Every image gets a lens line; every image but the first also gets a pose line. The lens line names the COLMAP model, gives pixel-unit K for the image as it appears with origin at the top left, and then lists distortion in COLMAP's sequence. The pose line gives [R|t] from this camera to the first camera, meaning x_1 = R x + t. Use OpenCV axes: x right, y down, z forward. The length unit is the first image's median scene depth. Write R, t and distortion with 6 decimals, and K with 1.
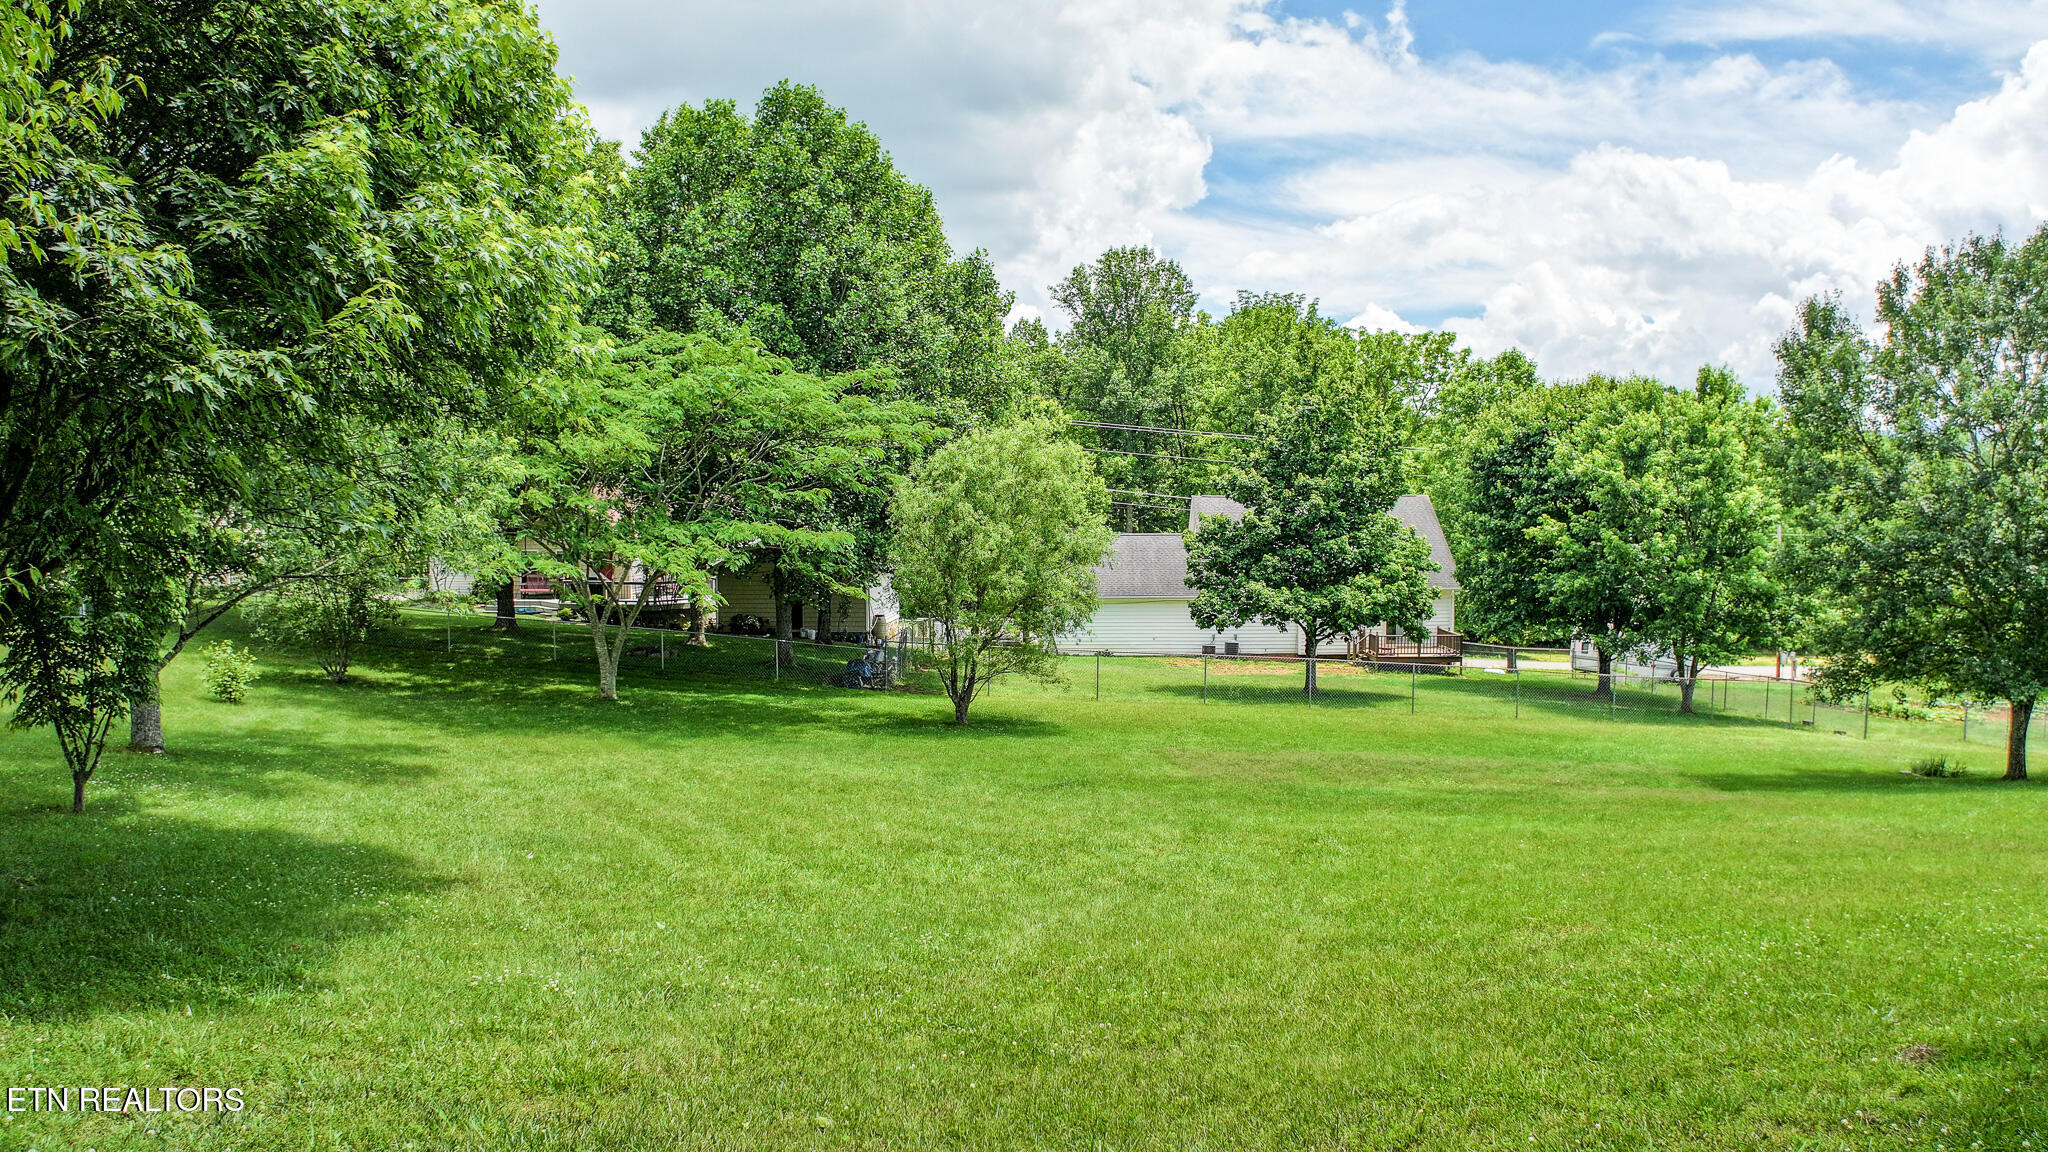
lens RADIAL K [[1333.3, 0, 1020.0], [0, 1333.3, 568.7], [0, 0, 1]] dist [-0.122968, -0.006073]
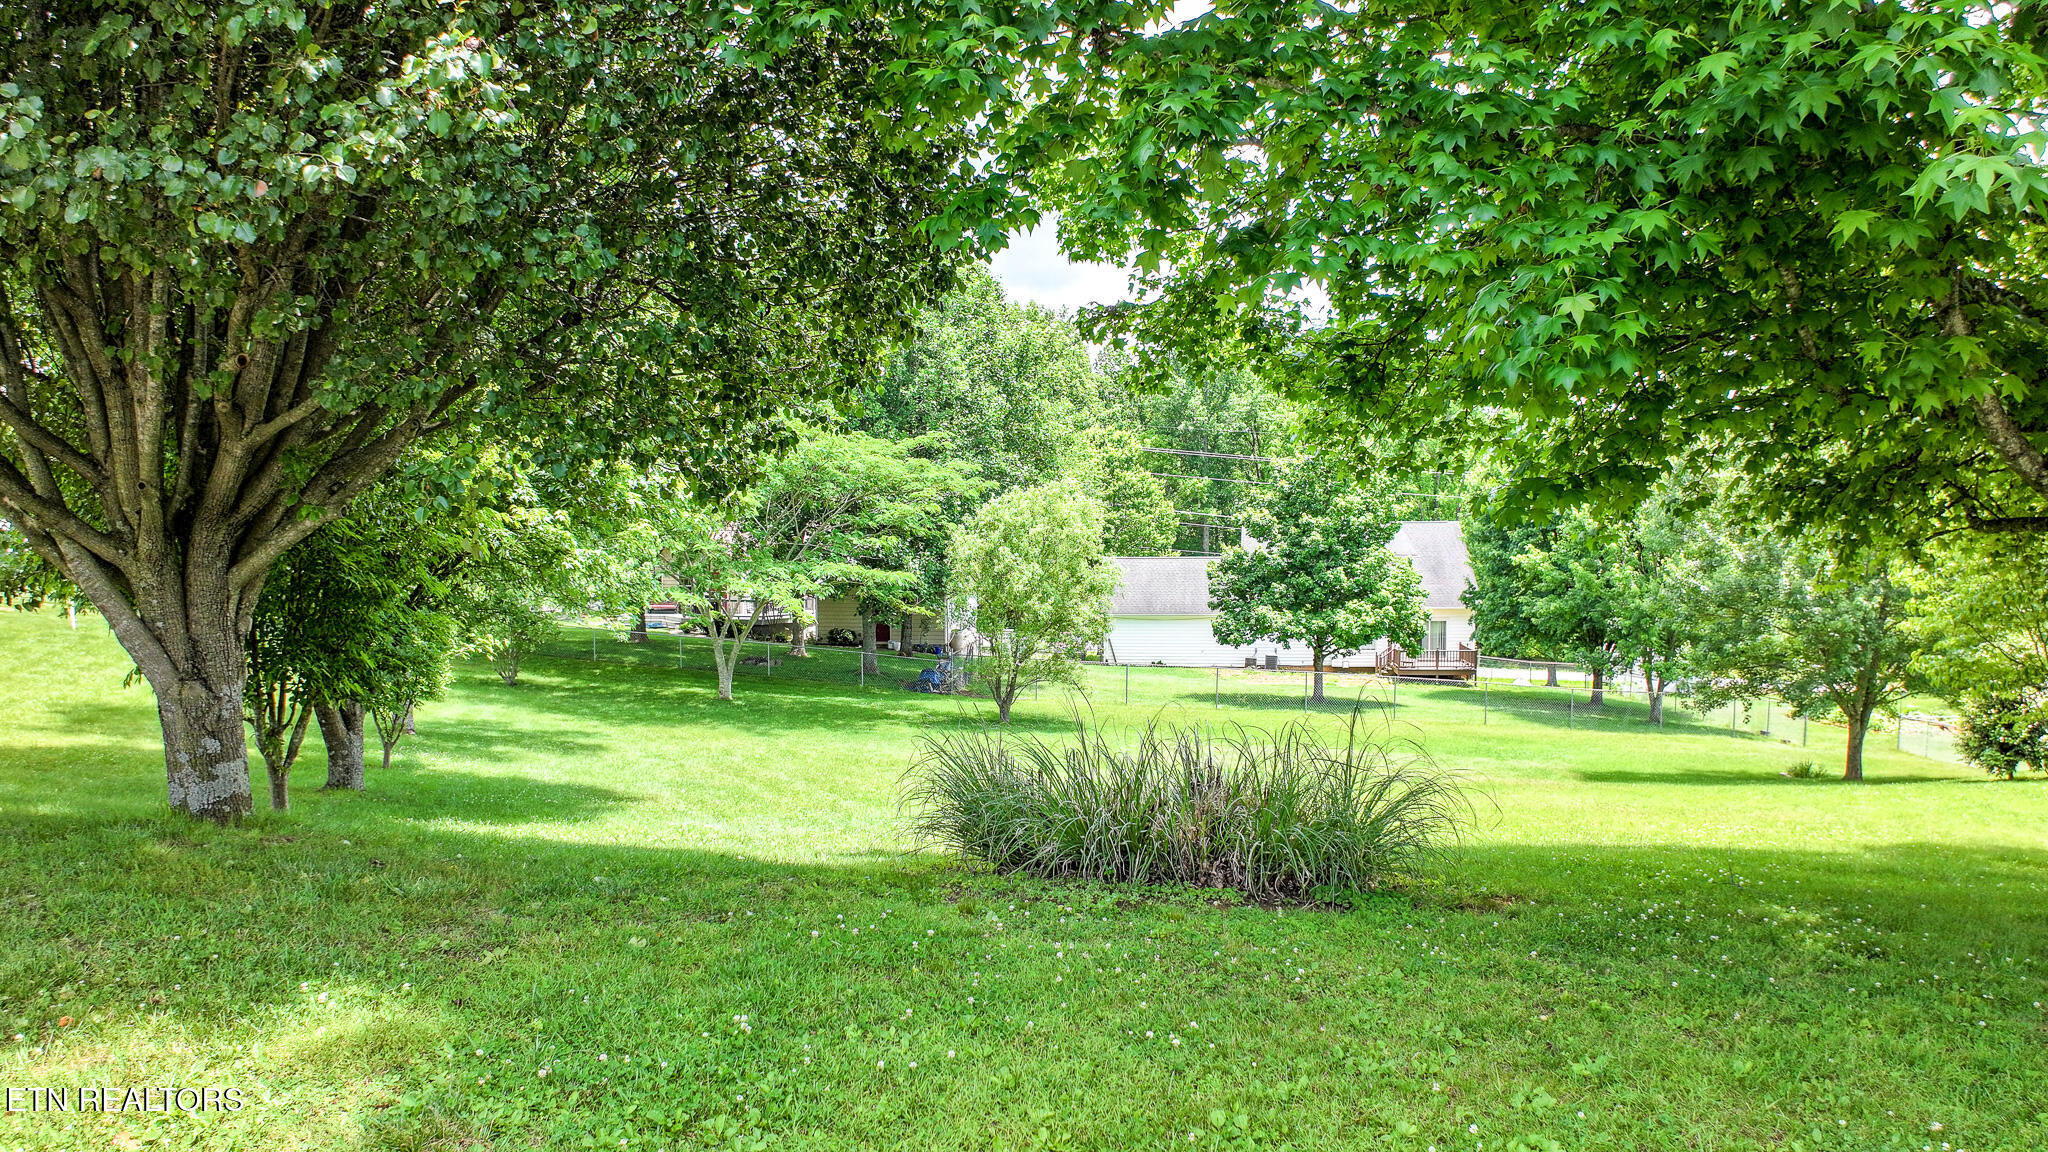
lens RADIAL K [[1333.3, 0, 1026.5], [0, 1333.3, 578.0], [0, 0, 1]] dist [-0.122968, -0.006073]
pose [[0.997041, 0.003005, -0.076817, 0.058309], [-0.002872, 0.999994, 0.001848, -0.016735], [0.076822, -0.001622, 0.997044, -0.196816]]
